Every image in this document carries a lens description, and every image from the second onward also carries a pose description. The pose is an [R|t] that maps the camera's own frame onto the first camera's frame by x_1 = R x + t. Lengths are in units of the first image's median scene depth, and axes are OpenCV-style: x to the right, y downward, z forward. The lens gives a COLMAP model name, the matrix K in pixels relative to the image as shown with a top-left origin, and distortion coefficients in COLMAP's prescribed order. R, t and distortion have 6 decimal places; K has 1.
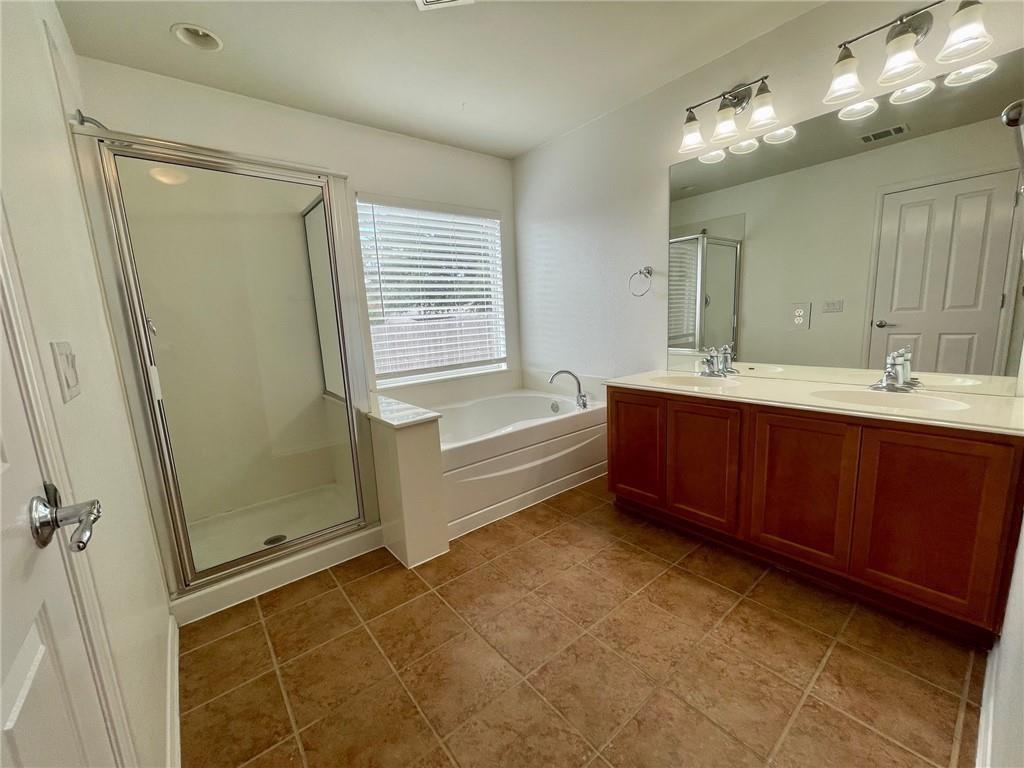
lens RADIAL K [[412.2, 0, 513.9], [0, 412.2, 385.6], [0, 0, 1]] dist [-0.002030, 0.002391]
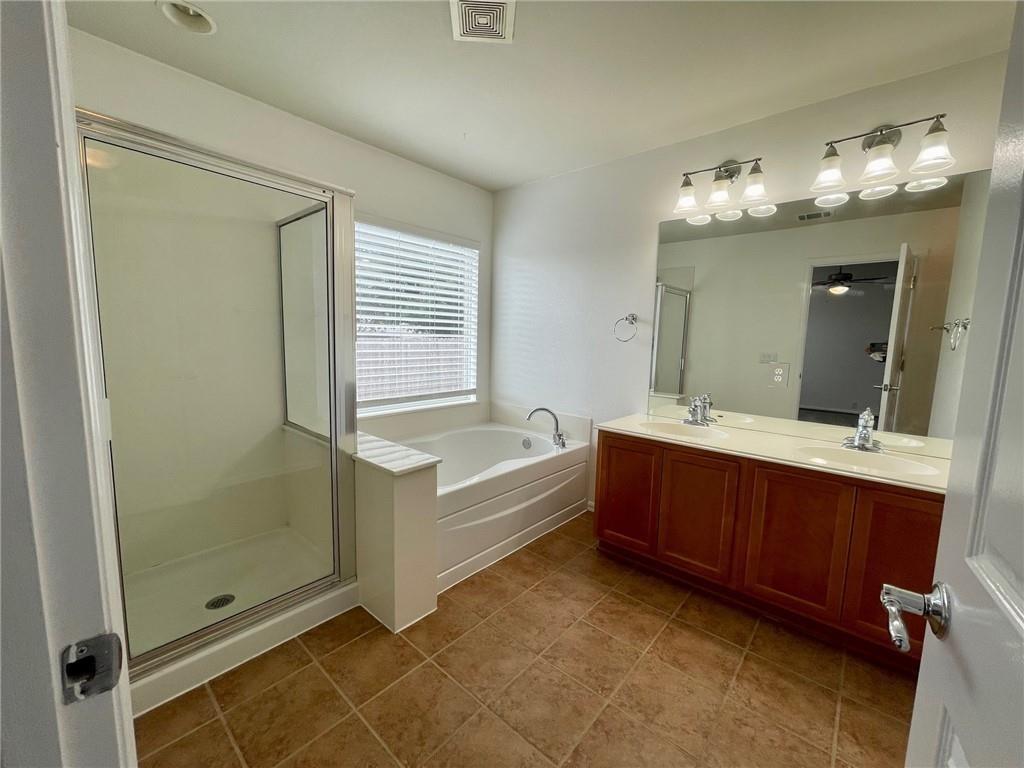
lens RADIAL K [[412.2, 0, 513.9], [0, 412.2, 385.6], [0, 0, 1]] dist [-0.002030, 0.002391]
pose [[0.983187, 0.055070, 0.174099, -0.199628], [-0.045717, 0.997310, -0.057287, -0.050810], [-0.176785, 0.048365, 0.983060, 0.062570]]
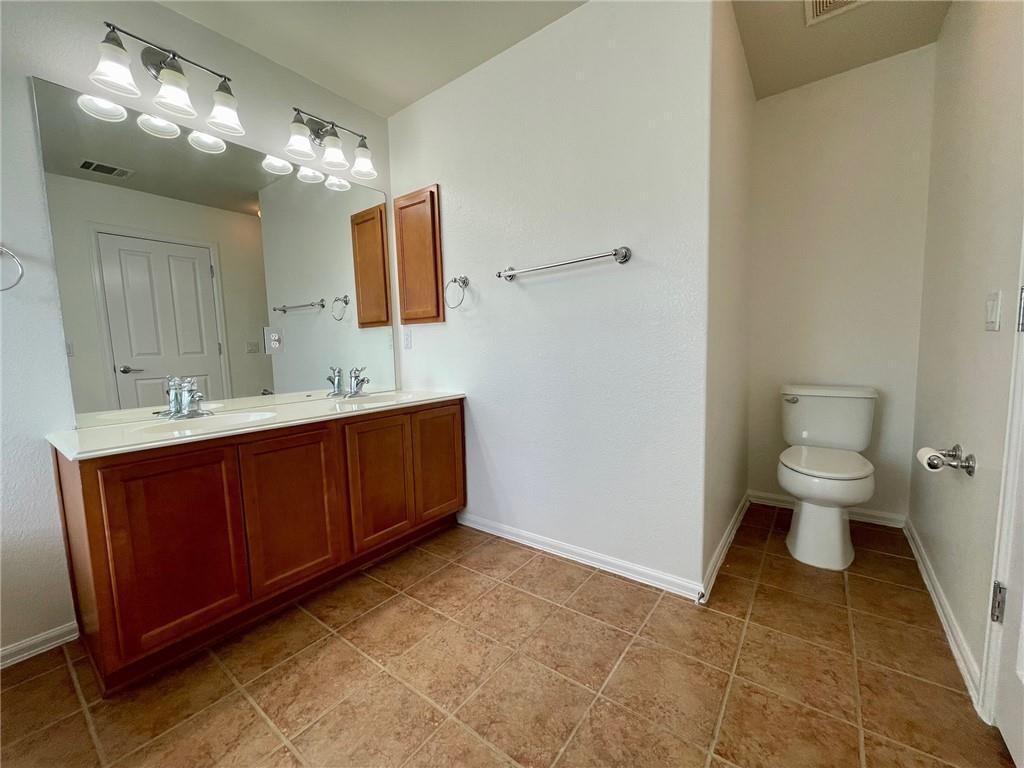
lens RADIAL K [[414.7, 0, 512.4], [0, 414.7, 388.5], [0, 0, 1]] dist [-0.001314, 0.000048]
pose [[-0.237885, -0.038188, 0.970542, -0.470428], [0.199303, 0.976045, 0.087255, -0.029757], [-0.950626, 0.214189, -0.224576, 0.774635]]
